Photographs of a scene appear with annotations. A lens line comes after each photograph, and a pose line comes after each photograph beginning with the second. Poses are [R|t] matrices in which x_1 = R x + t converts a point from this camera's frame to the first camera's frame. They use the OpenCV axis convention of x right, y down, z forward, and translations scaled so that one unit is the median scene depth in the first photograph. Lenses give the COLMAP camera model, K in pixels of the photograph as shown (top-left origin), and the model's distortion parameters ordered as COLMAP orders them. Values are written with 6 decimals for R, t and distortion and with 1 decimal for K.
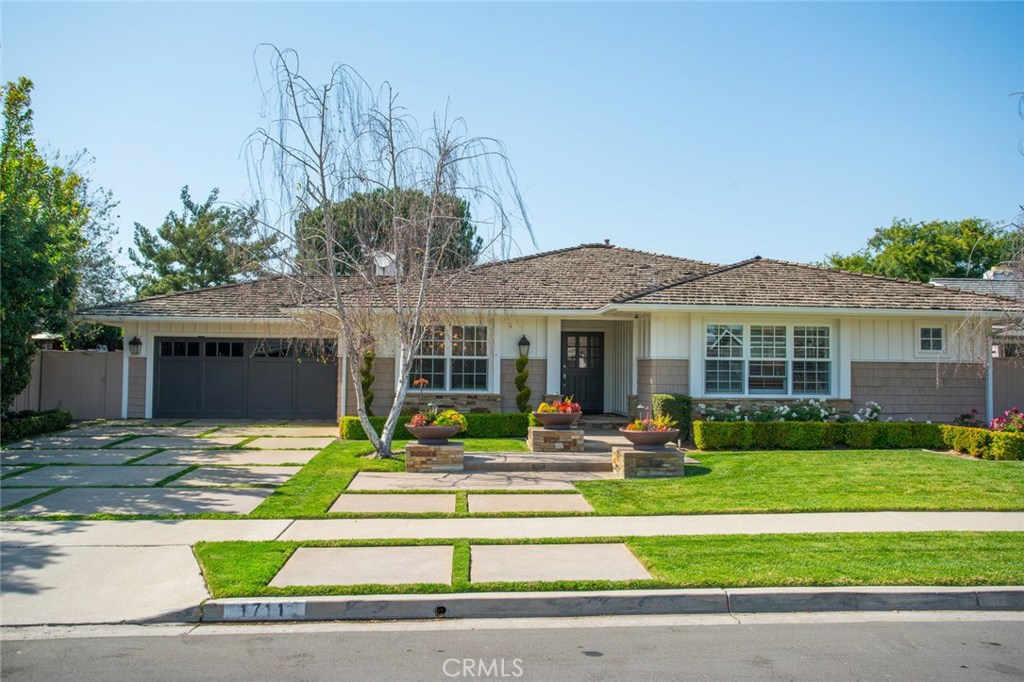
lens RADIAL K [[797.2, 0, 509.9], [0, 797.2, 343.3], [0, 0, 1]] dist [-0.011144, 0.042457]
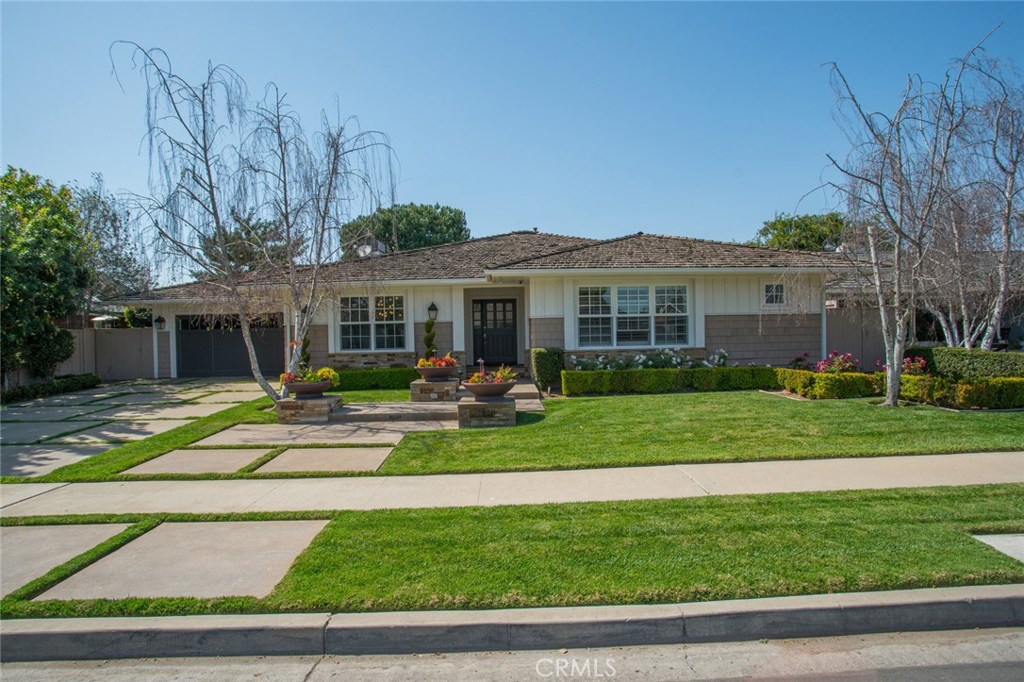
lens RADIAL K [[531.2, 0, 511.4], [0, 531.2, 342.1], [0, 0, 1]] dist [-0.062851, 0.000616]
pose [[0.998243, -0.029335, -0.051482, 0.186008], [0.031733, 0.998419, 0.046395, 0.017540], [0.050040, -0.047947, 0.997596, 0.221152]]
